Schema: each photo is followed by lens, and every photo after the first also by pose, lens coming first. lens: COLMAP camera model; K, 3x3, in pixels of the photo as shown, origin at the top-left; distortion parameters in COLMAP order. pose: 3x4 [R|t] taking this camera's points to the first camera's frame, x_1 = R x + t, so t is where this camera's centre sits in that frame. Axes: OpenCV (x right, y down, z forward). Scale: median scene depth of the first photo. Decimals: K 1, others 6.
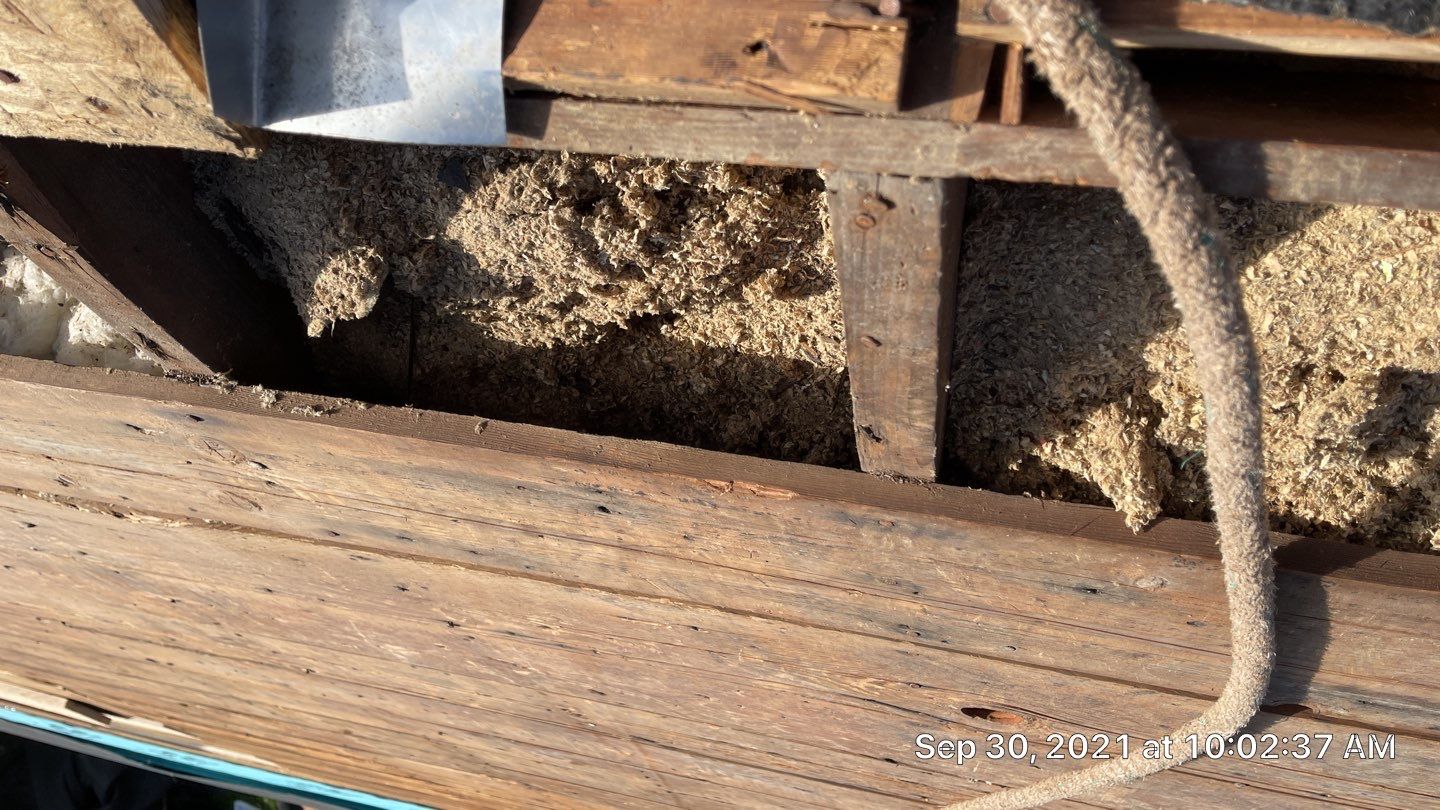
lens RADIAL K [[1113.8, 0, 740.3], [0, 1113.8, 369.6], [0, 0, 1]] dist [0.074064, -0.100081]
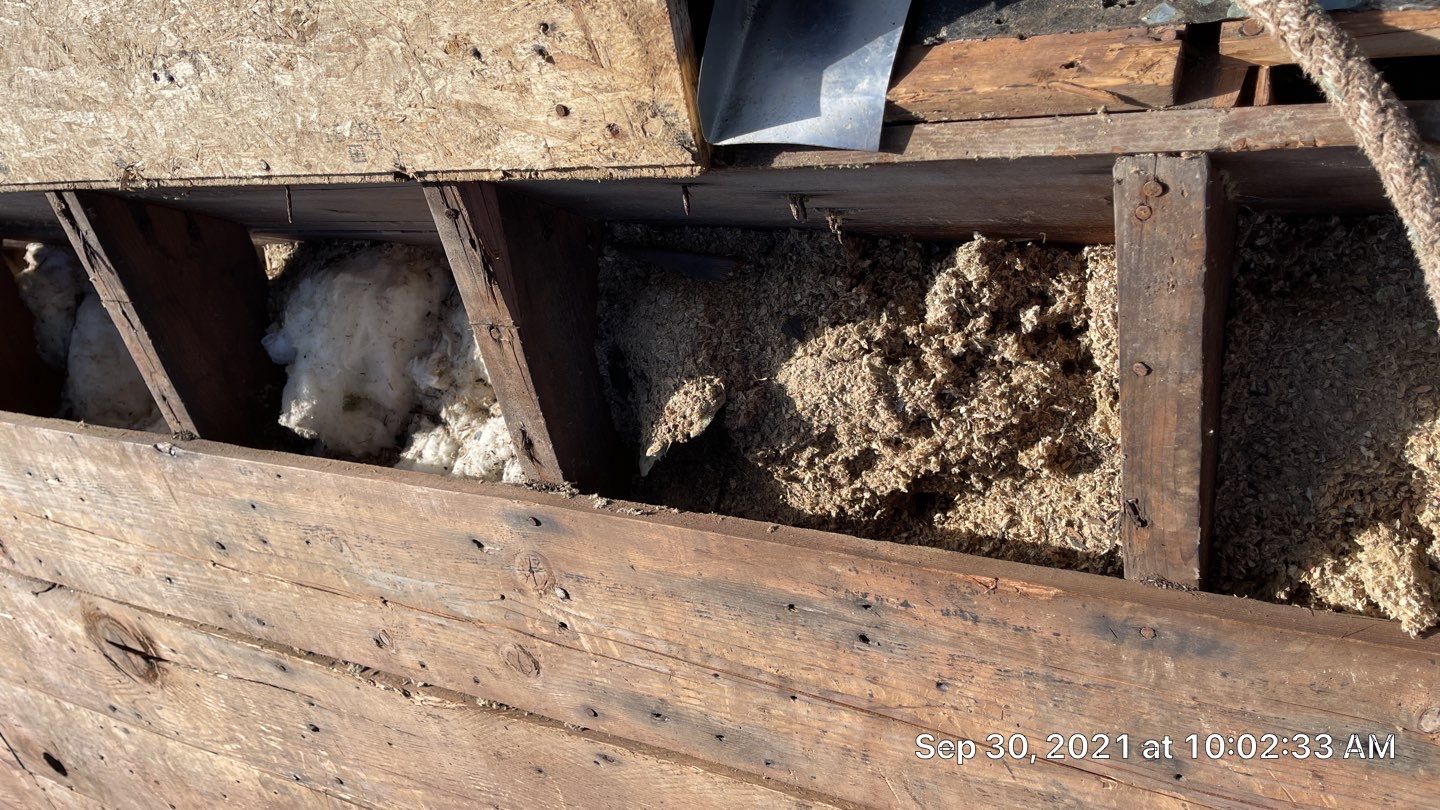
lens RADIAL K [[1113.8, 0, 740.3], [0, 1113.8, 369.6], [0, 0, 1]] dist [0.074064, -0.100081]
pose [[0.965995, 0.096534, -0.239864, -0.006340], [-0.204588, 0.852640, -0.480780, 0.492257], [0.158106, 0.513505, 0.843395, -0.053791]]
